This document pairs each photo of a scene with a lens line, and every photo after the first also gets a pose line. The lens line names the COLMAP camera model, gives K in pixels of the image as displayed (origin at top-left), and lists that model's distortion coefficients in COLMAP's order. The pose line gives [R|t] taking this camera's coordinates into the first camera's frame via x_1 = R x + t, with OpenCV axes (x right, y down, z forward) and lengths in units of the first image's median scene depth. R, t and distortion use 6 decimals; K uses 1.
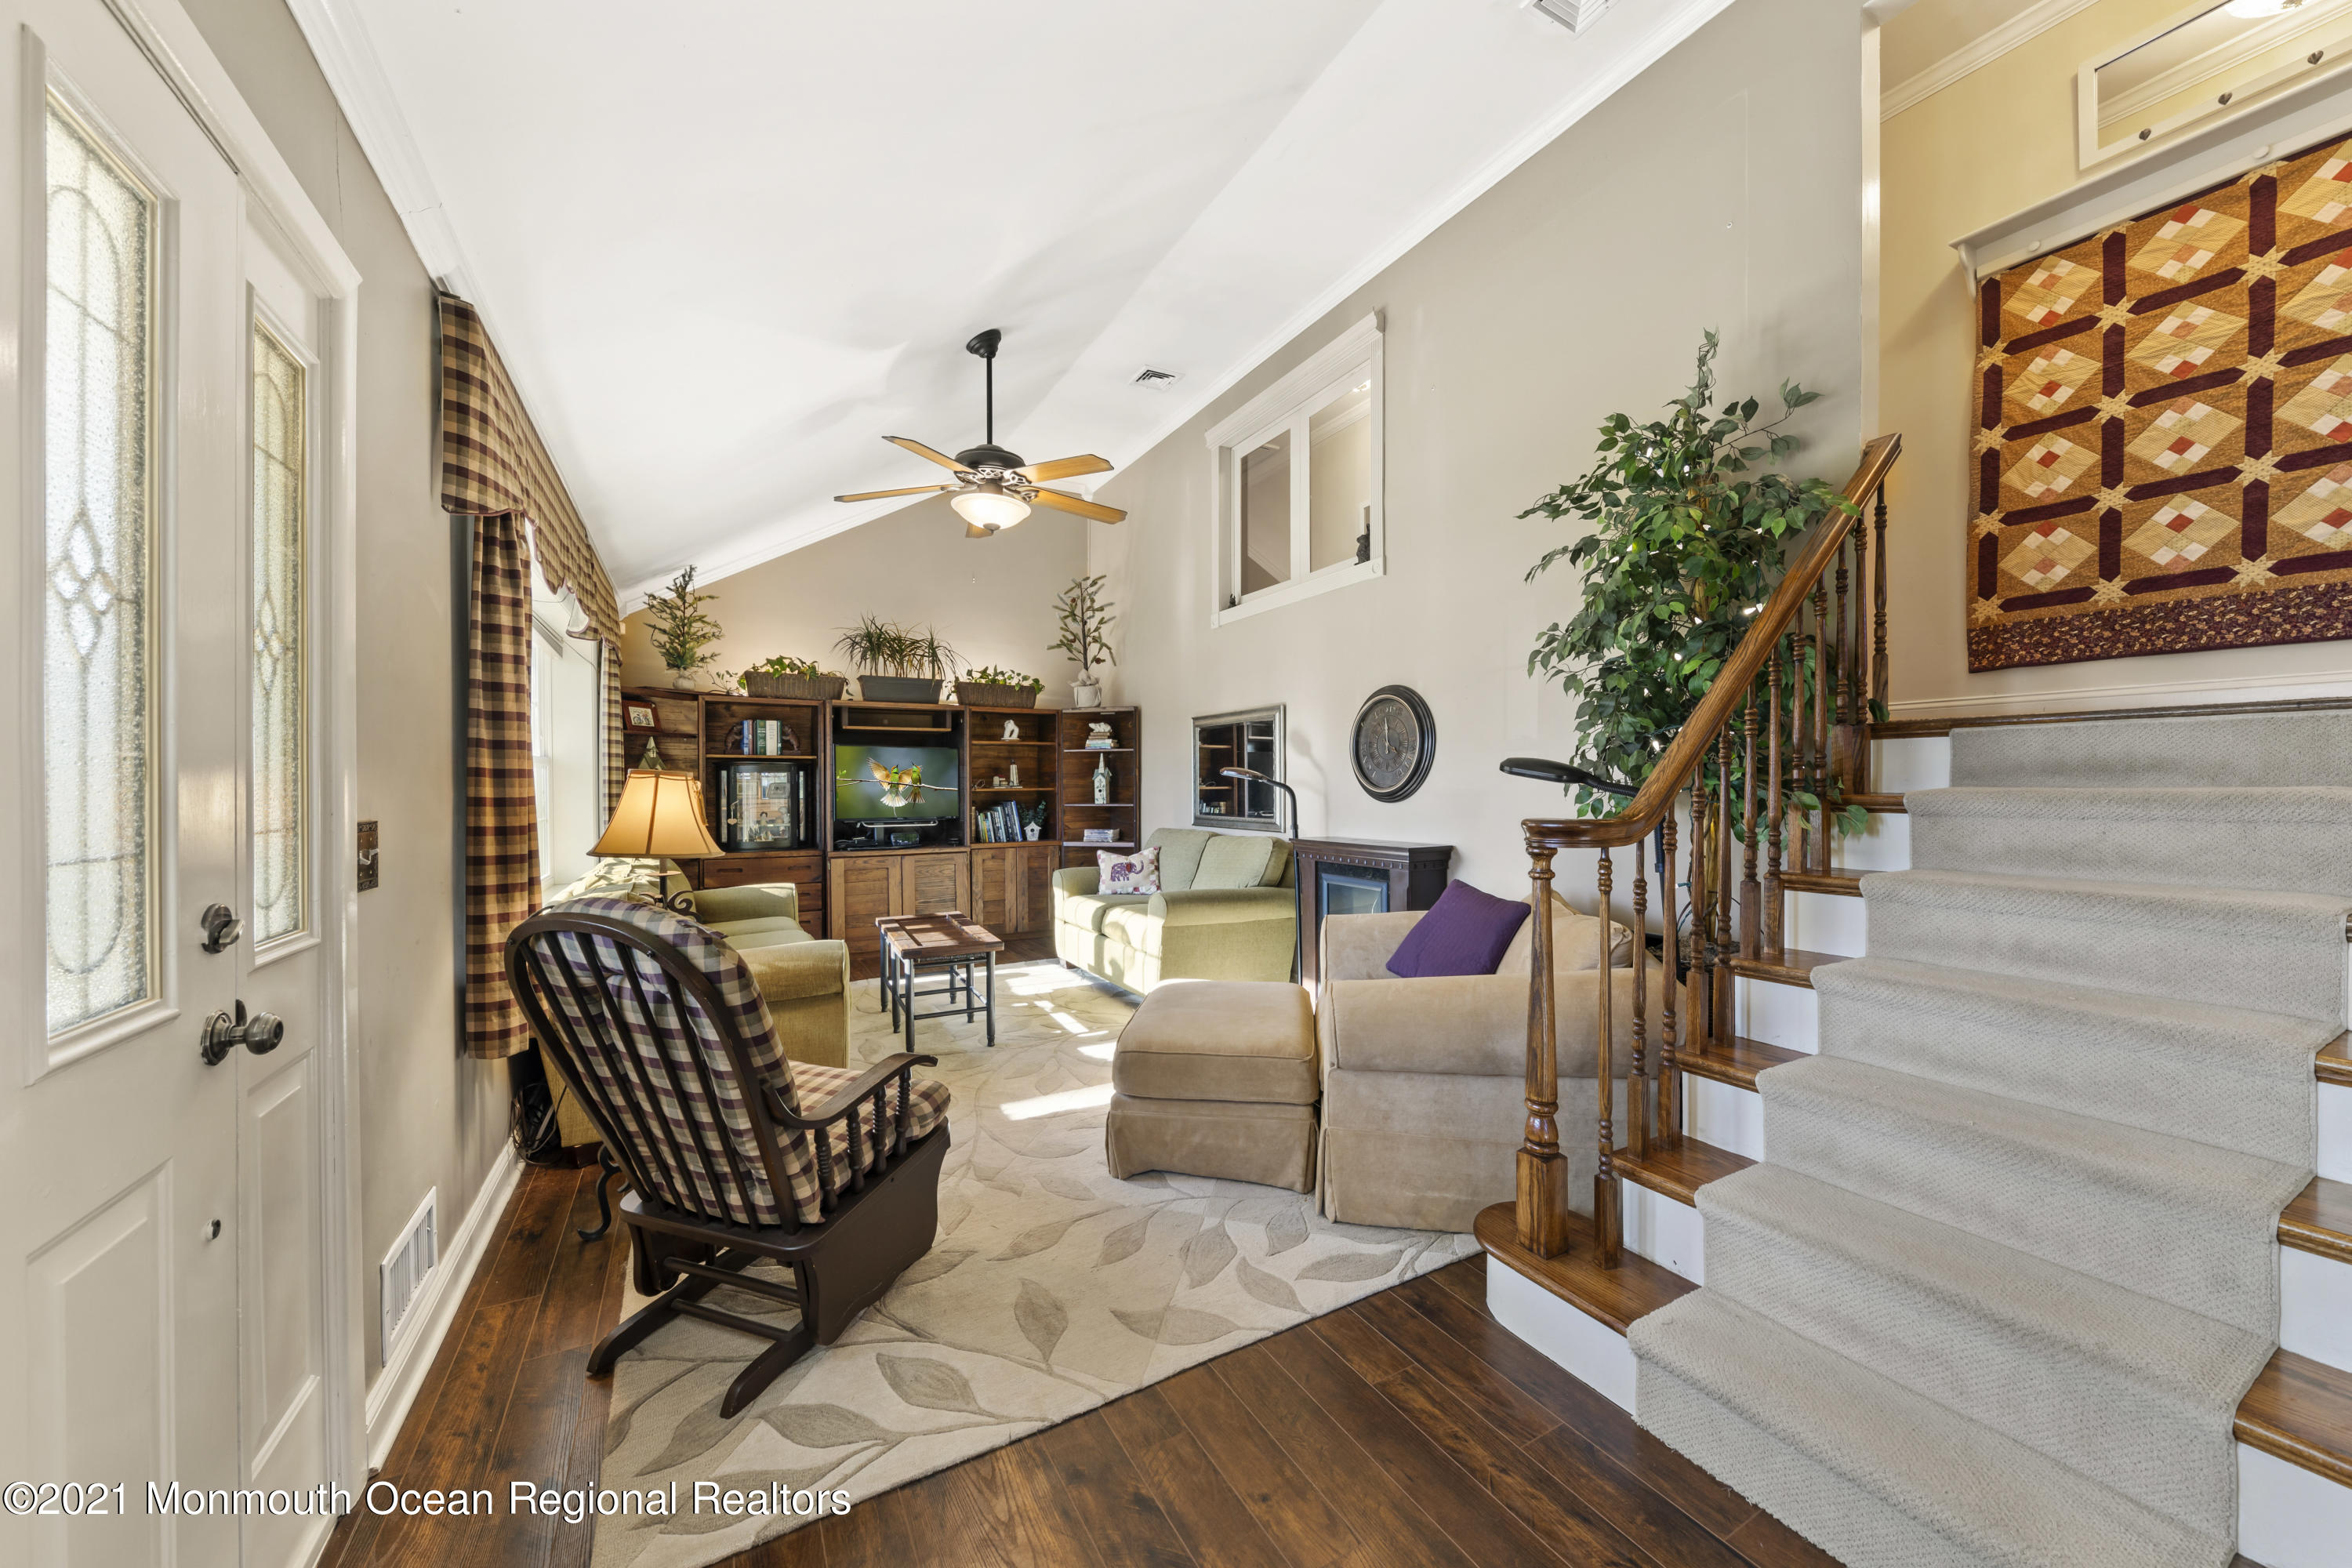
lens RADIAL K [[813.3, 0, 1180.2], [0, 813.3, 798.1], [0, 0, 1]] dist [0.004293, -0.001927]
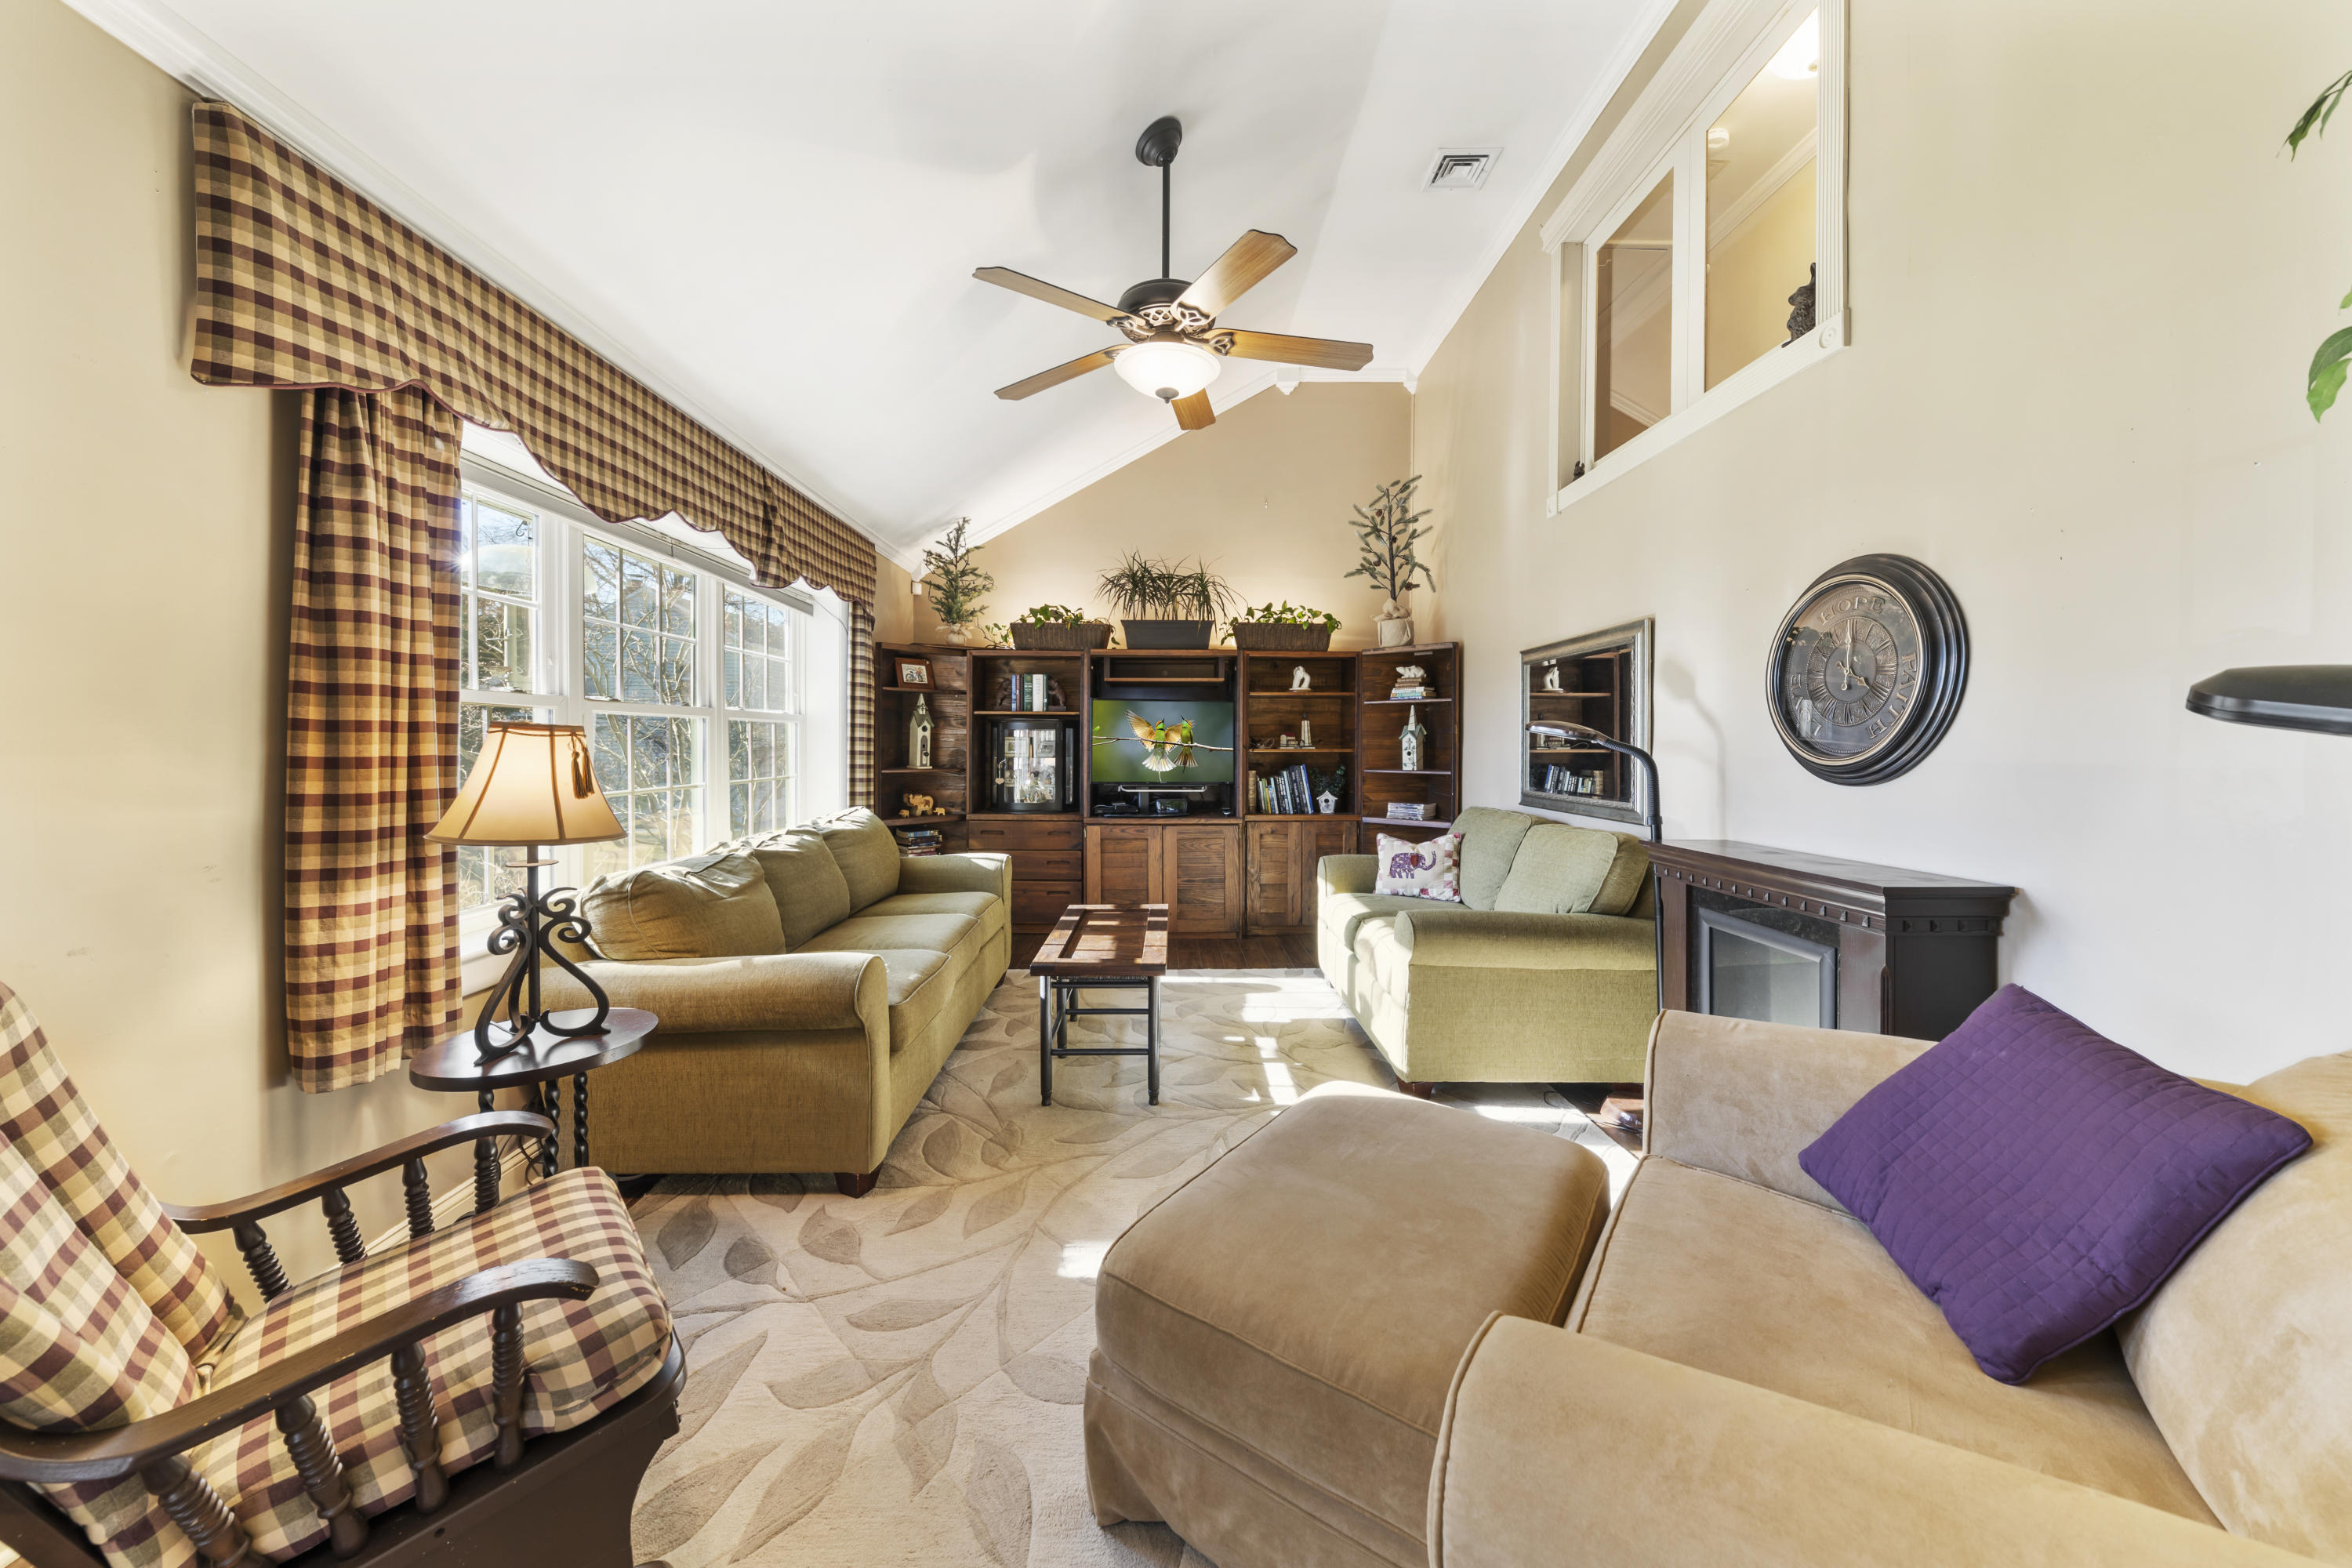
lens RADIAL K [[813.3, 0, 1190.7], [0, 813.3, 752.6], [0, 0, 1]] dist [0.004293, -0.001927]
pose [[0.883619, 0.011859, -0.468057, 0.106501], [-0.014836, 0.999886, -0.002673, -0.006302], [0.467972, 0.009306, 0.883694, 0.289662]]
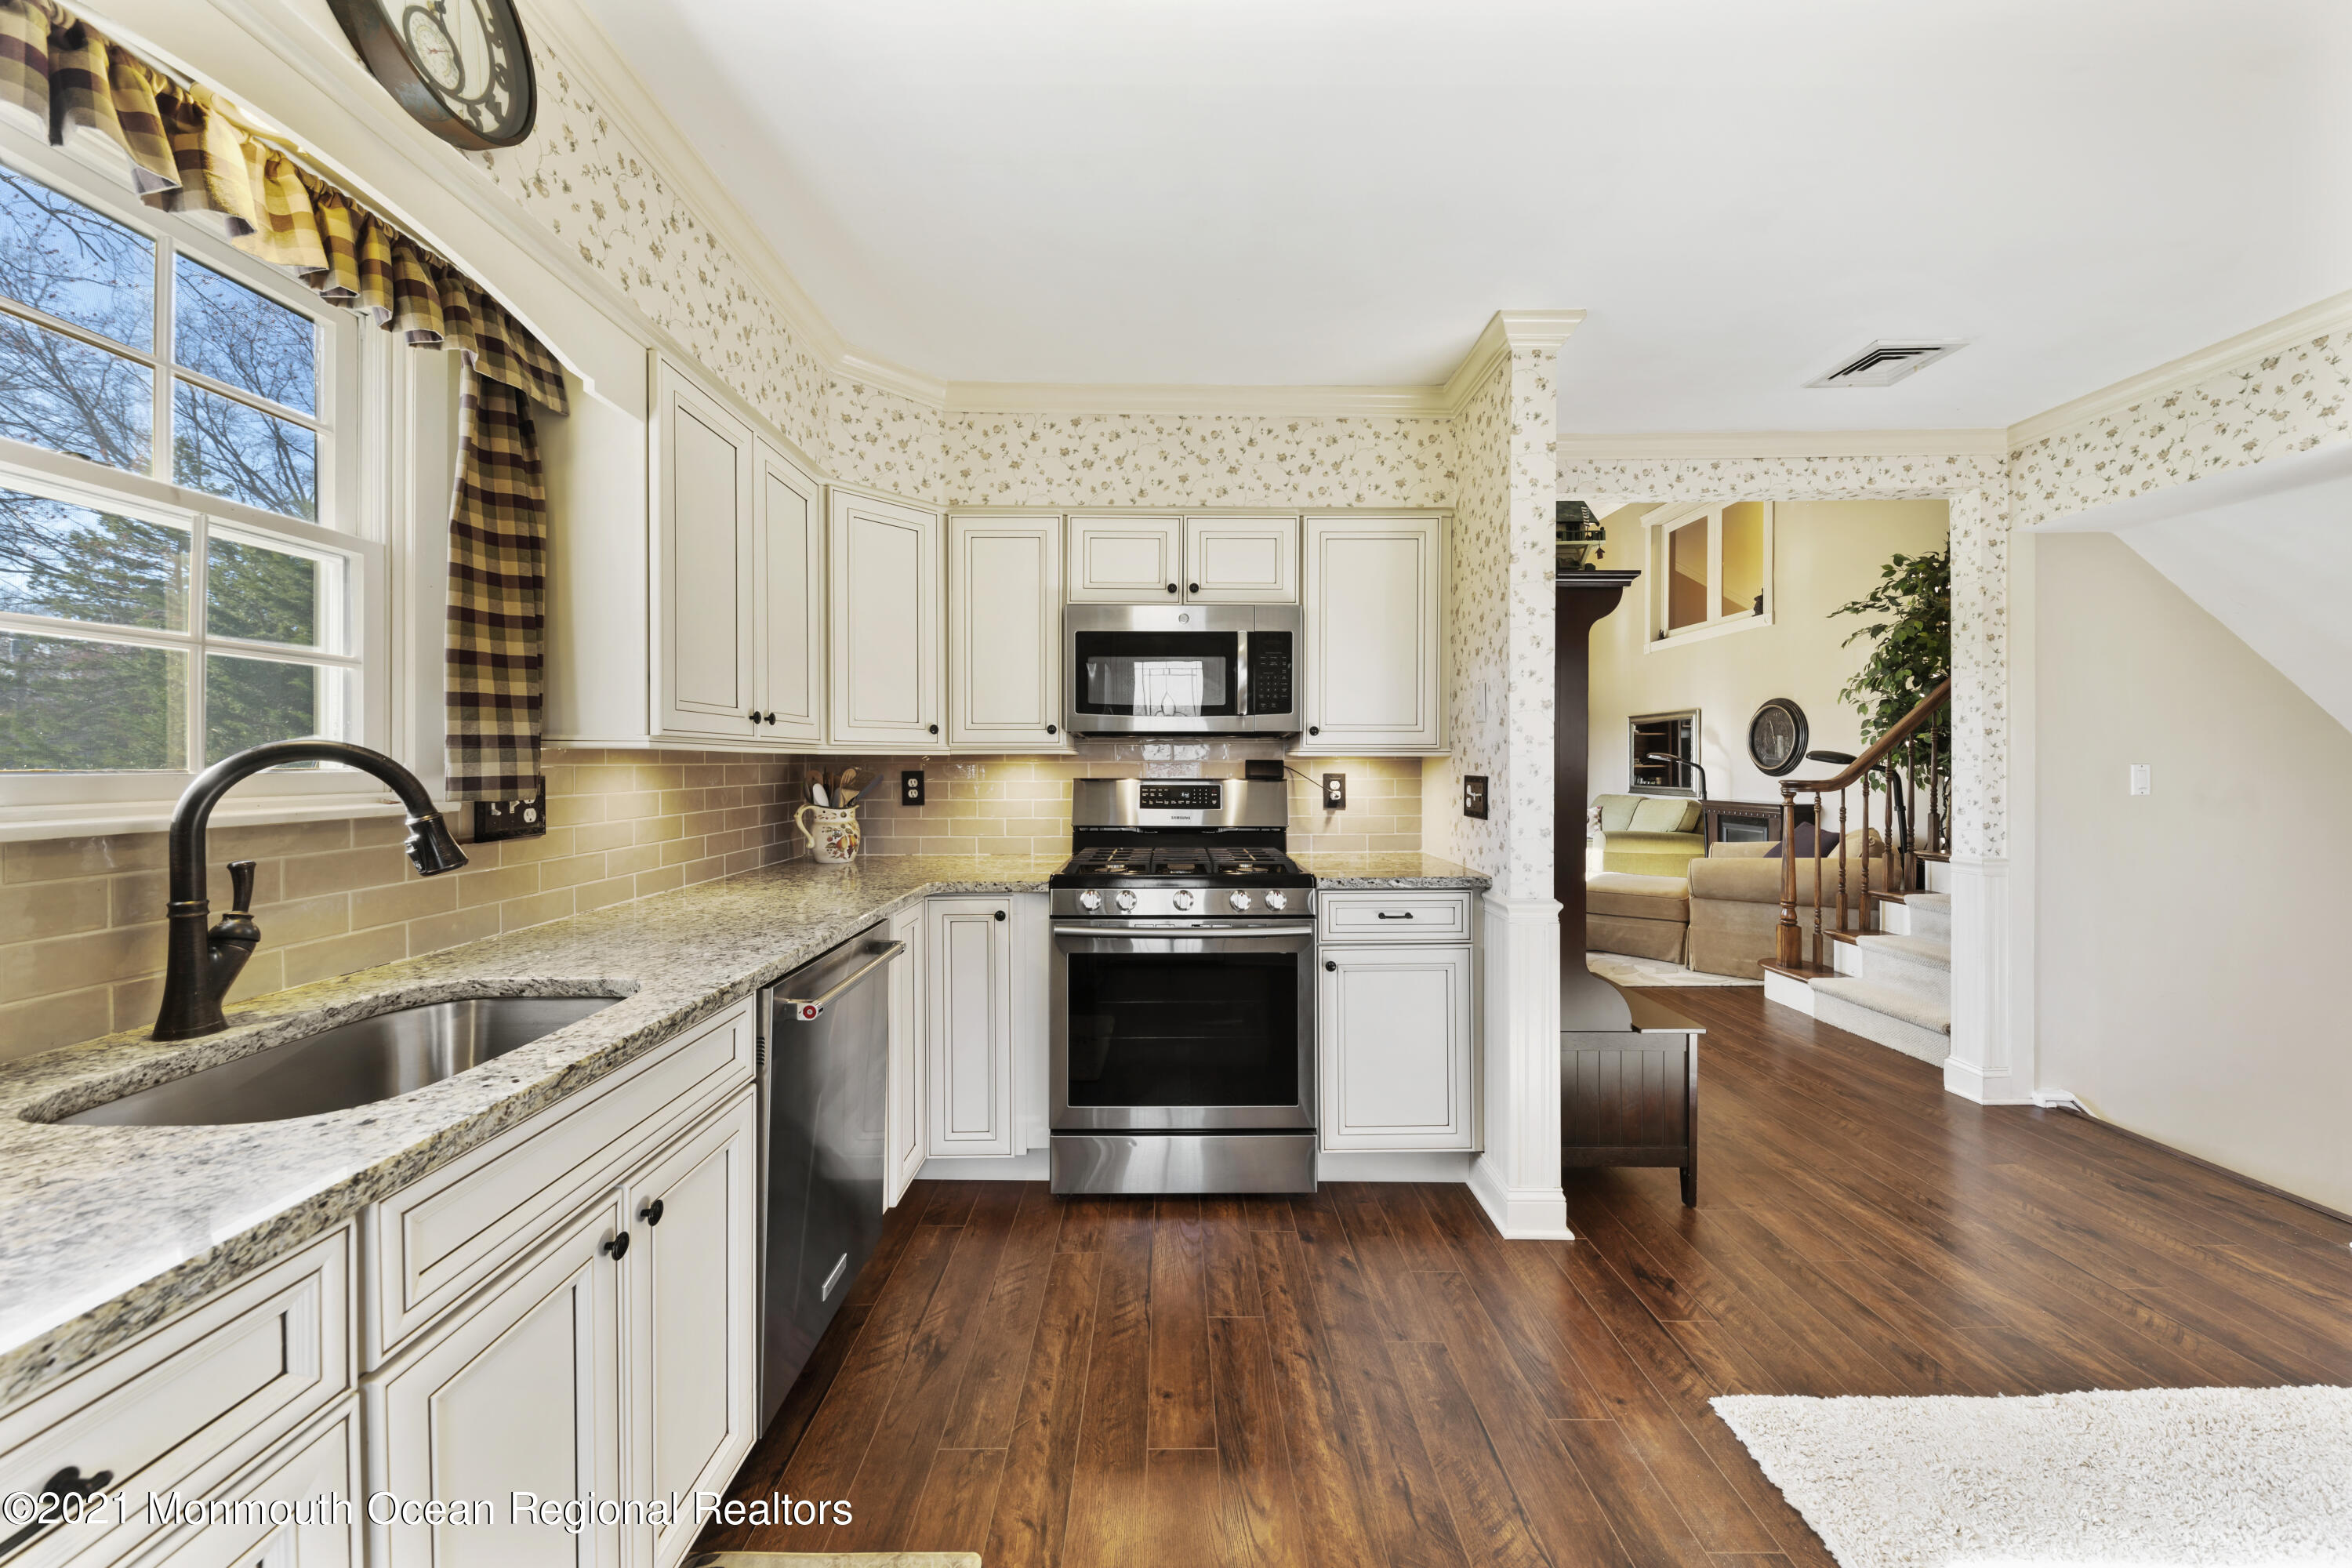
lens RADIAL K [[813.3, 0, 1165.9], [0, 813.3, 769.3], [0, 0, 1]] dist [0.004293, -0.001927]
pose [[0.867985, 0.005454, -0.496560, 0.022400], [-0.009162, 0.999945, -0.005032, 0.008737], [0.496505, 0.008918, 0.867988, -0.714658]]
